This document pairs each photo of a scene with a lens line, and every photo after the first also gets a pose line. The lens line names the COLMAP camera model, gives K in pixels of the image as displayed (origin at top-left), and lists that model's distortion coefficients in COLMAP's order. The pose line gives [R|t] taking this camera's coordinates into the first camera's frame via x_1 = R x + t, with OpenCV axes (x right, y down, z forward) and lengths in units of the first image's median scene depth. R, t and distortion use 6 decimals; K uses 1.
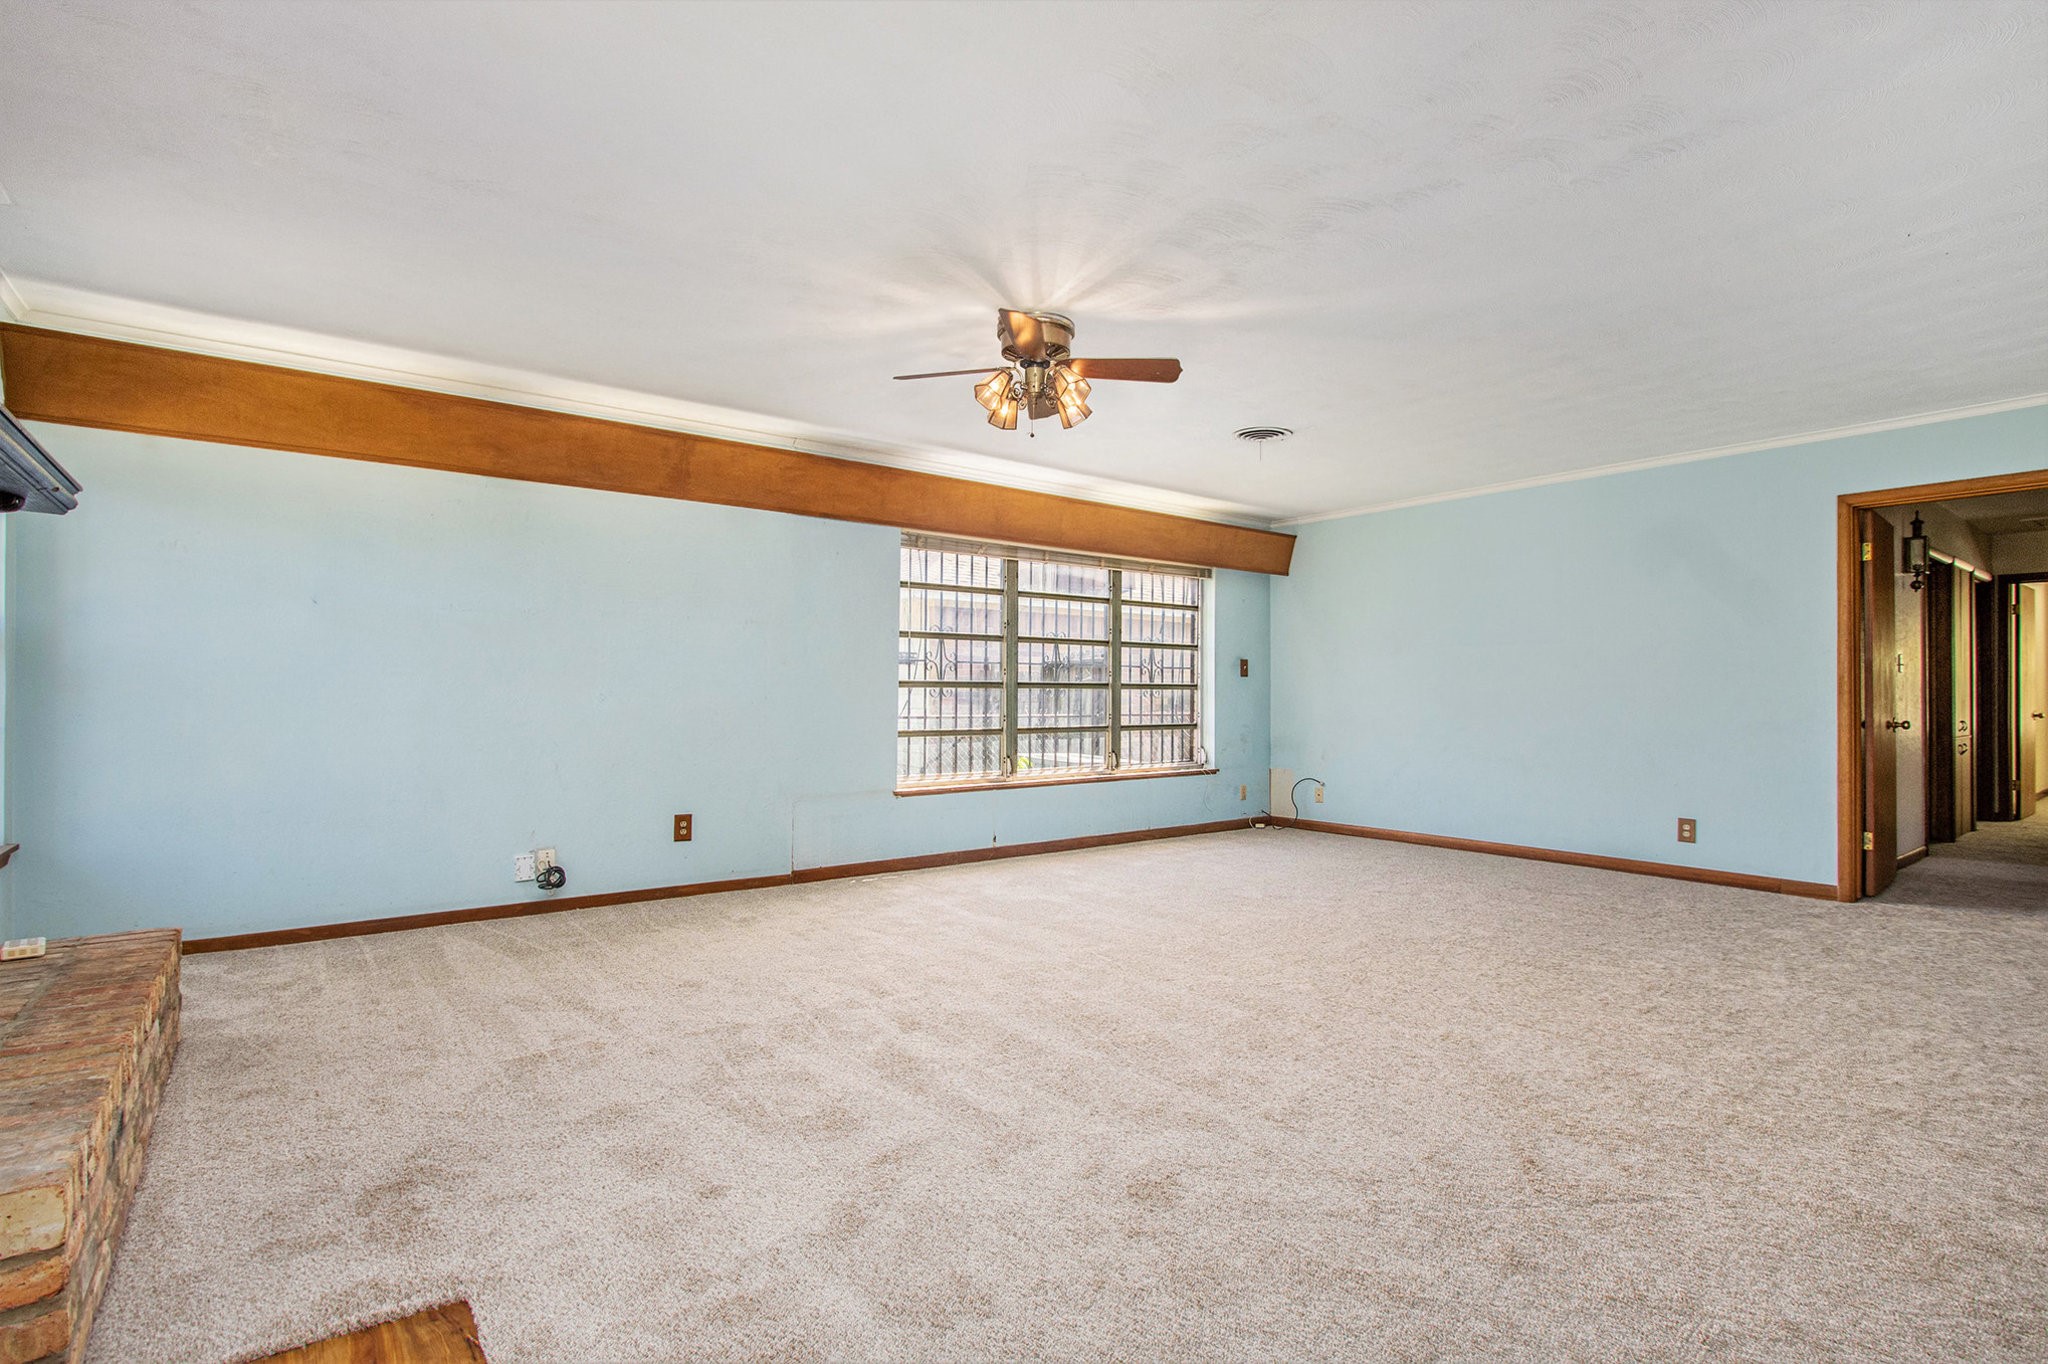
lens RADIAL K [[994.7, 0, 1018.8], [0, 994.7, 681.4], [0, 0, 1]] dist [-0.003789, 0.000339]
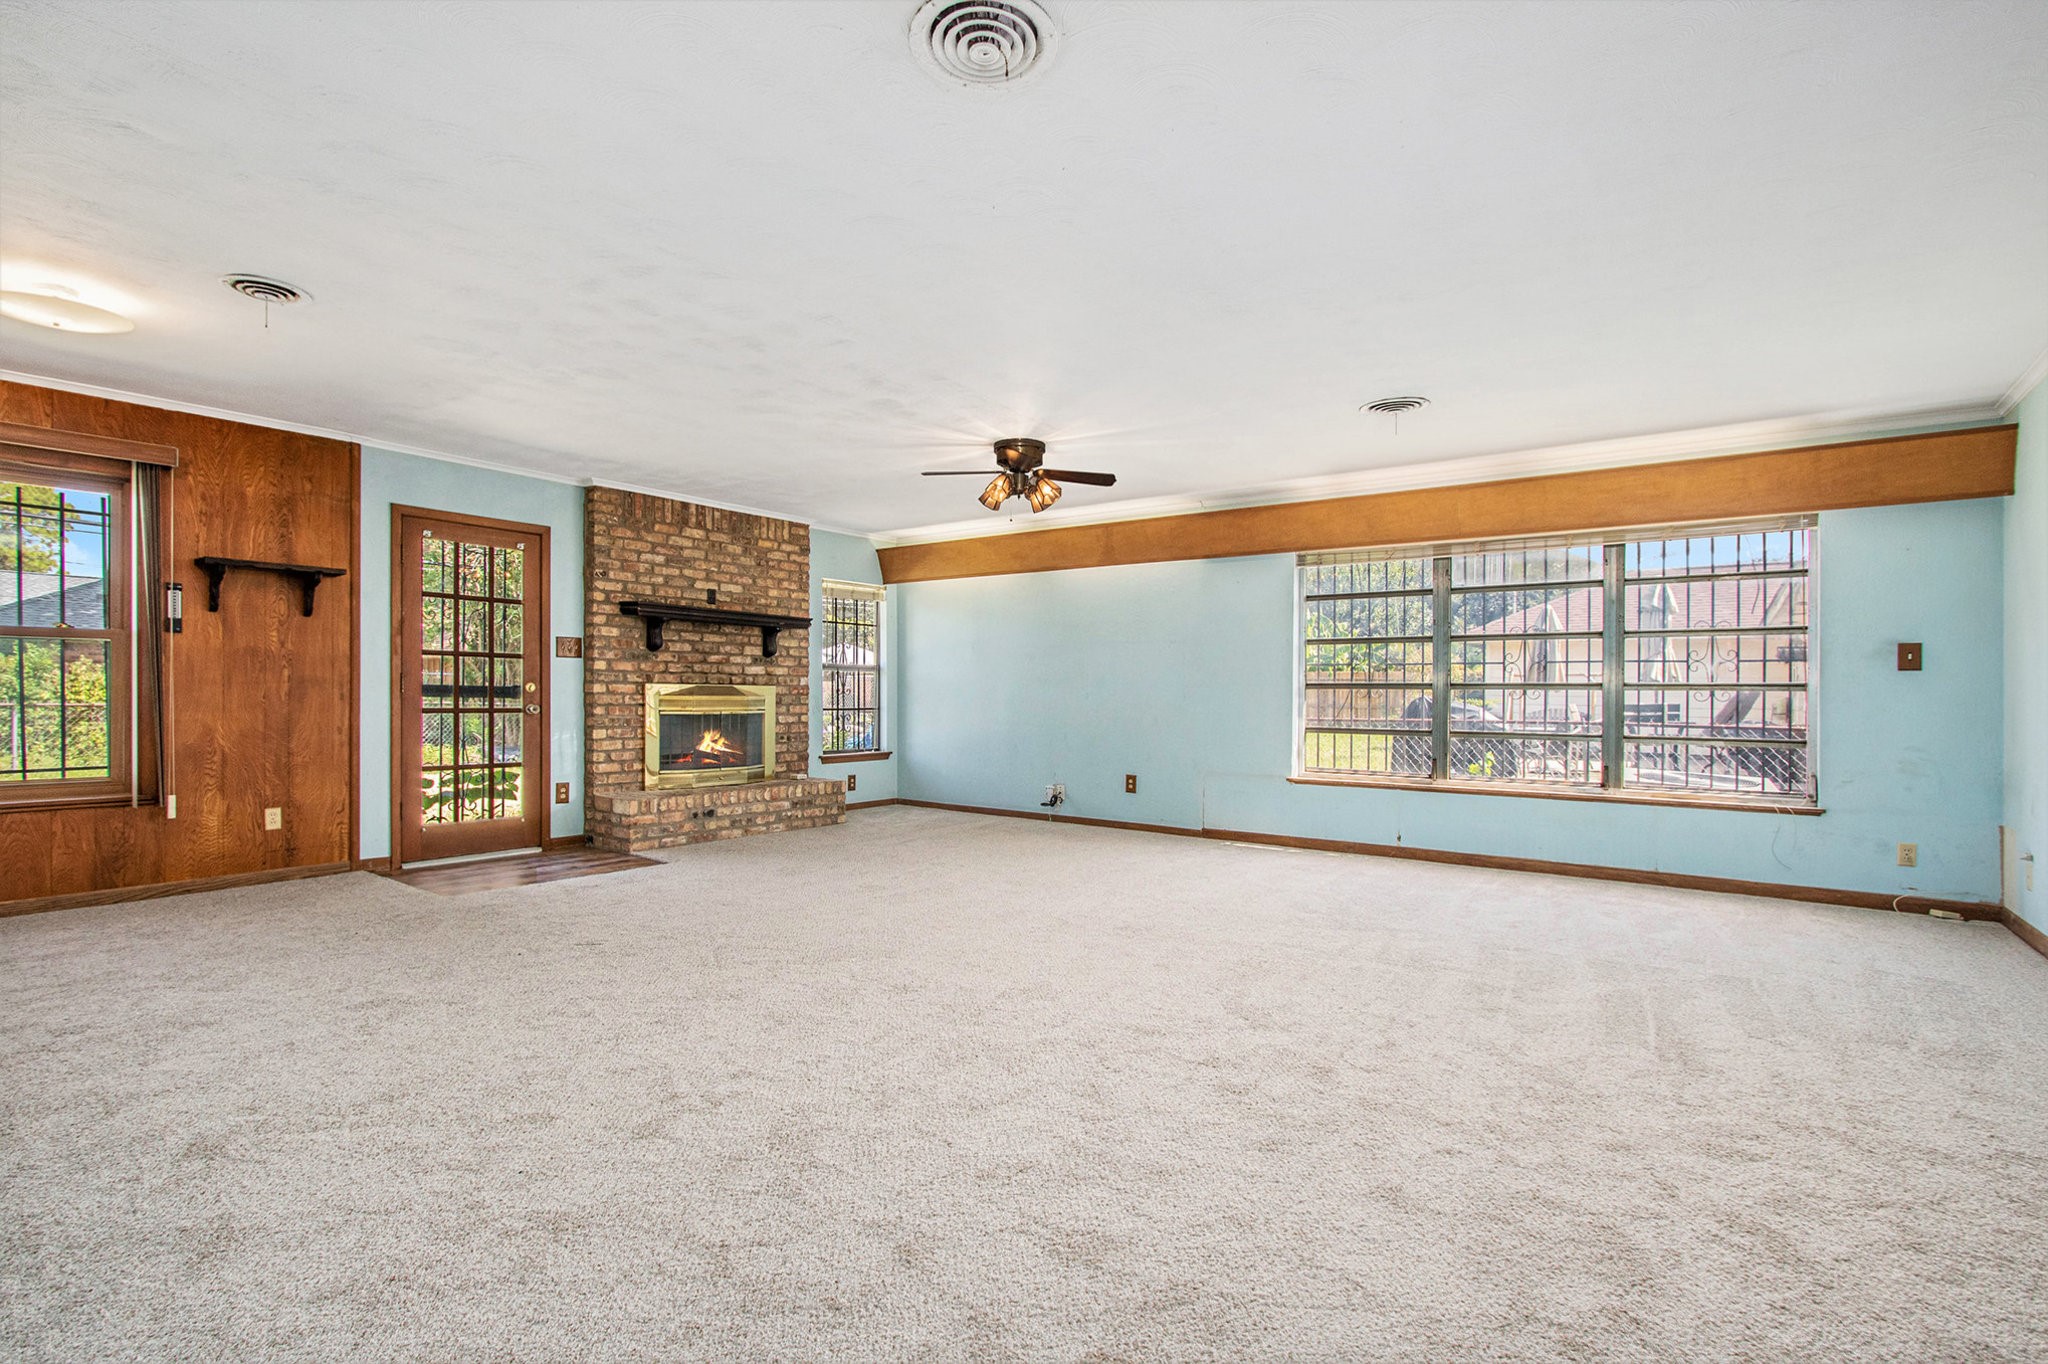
lens RADIAL K [[994.7, 0, 1020.8], [0, 994.7, 691.9], [0, 0, 1]] dist [-0.003789, 0.000339]
pose [[0.264396, -0.005145, -0.964400, 0.851919], [0.001470, 0.999987, -0.004931, 0.013567], [0.964413, -0.000114, 0.264400, 0.360812]]
